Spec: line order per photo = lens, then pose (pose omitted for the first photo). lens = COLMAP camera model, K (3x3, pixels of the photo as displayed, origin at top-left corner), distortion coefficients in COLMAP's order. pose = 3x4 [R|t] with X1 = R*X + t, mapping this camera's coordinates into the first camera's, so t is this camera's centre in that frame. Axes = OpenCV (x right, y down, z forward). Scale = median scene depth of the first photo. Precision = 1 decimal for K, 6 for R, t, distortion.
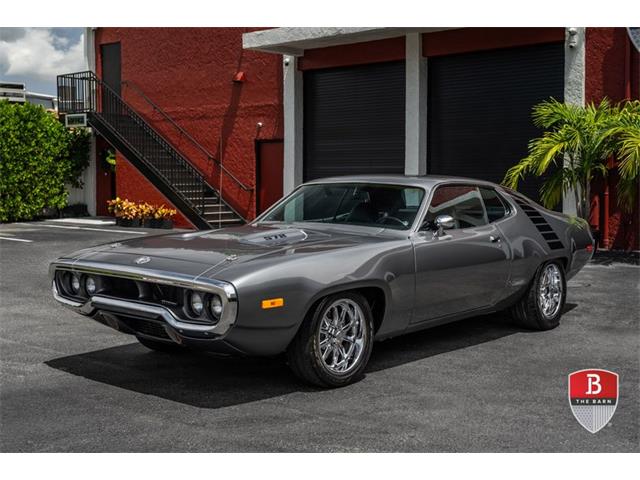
lens RADIAL K [[761.7, 0, 332.9], [0, 761.7, 207.4], [0, 0, 1]] dist [0.021519, 0.006822]
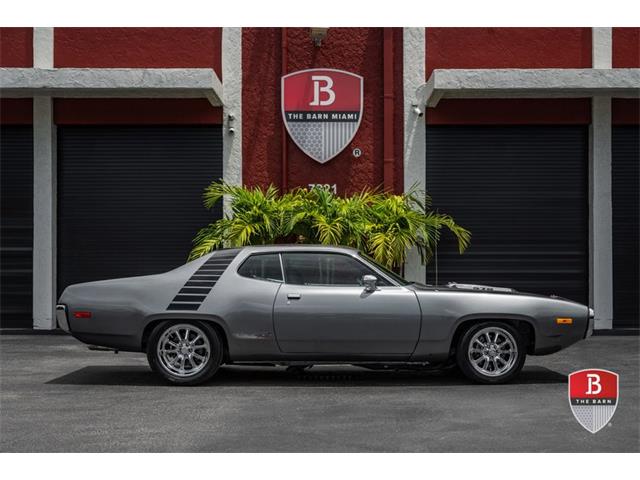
lens RADIAL K [[911.2, 0, 330.3], [0, 911.2, 271.3], [0, 0, 1]] dist [-0.000904, -0.071242]
pose [[0.776654, 0.006656, 0.629893, -0.265279], [0.025428, 0.998798, -0.041907, 0.021460], [-0.629414, 0.048564, 0.775551, -0.004086]]
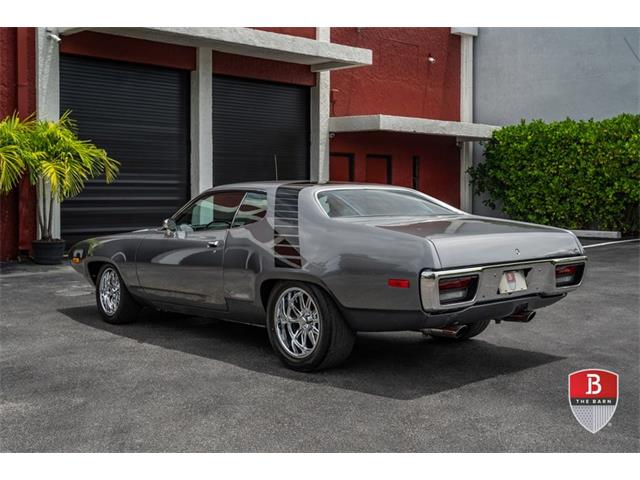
lens RADIAL K [[756.9, 0, 322.4], [0, 756.9, 223.3], [0, 0, 1]] dist [0.011188, 0.011661]
pose [[0.125104, -0.039876, 0.991342, -0.345273], [0.037279, 0.998675, 0.035466, -0.008139], [-0.991443, 0.032520, 0.126424, 0.293799]]
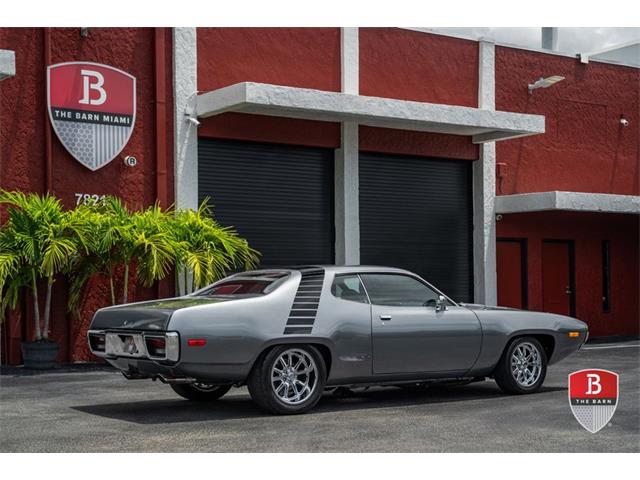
lens RADIAL K [[1039.6, 0, 322.2], [0, 1039.6, 290.2], [0, 0, 1]] dist [0.017929, -0.013616]
pose [[0.291442, 0.007665, 0.956558, -0.518278], [0.049742, 0.998494, -0.023156, 0.010616], [-0.955294, 0.054330, 0.290622, 0.258316]]
